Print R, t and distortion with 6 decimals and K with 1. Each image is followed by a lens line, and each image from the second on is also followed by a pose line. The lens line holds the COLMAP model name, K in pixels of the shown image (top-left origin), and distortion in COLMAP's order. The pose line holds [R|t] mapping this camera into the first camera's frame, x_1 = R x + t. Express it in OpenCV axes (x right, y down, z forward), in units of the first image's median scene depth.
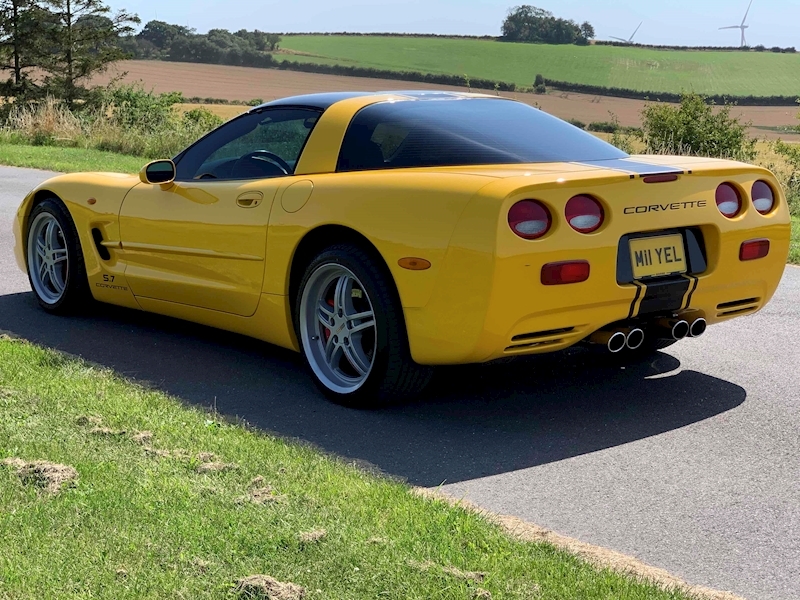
lens RADIAL K [[1931.3, 0, 400.0], [0, 1931.3, 300.0], [0, 0, 1]] dist [0.220169, 0.408293]
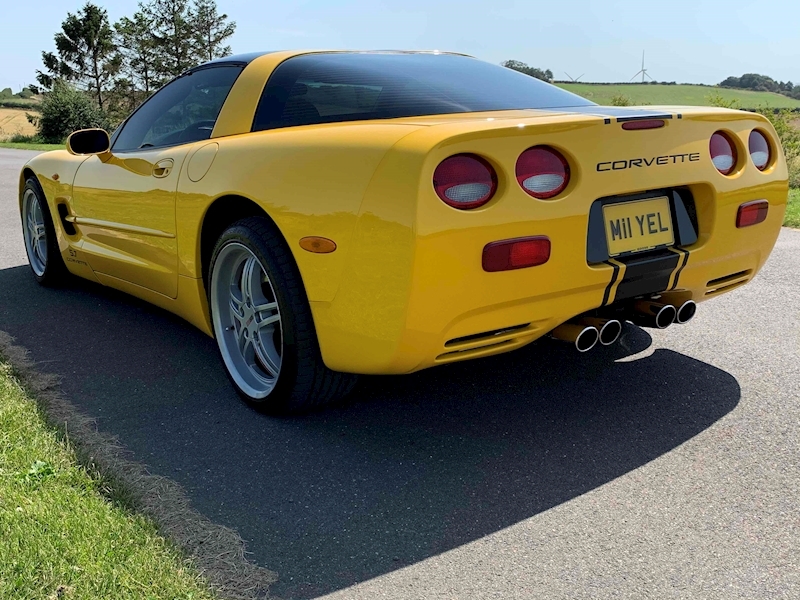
lens RADIAL K [[933.5, 0, 400.0], [0, 933.5, 300.0], [0, 0, 1]] dist [0.294128, -1.164655]
pose [[0.997928, -0.015905, -0.062341, 0.059450], [0.020244, 0.997370, 0.069590, -0.021016], [0.061070, -0.070708, 0.995626, 0.604472]]
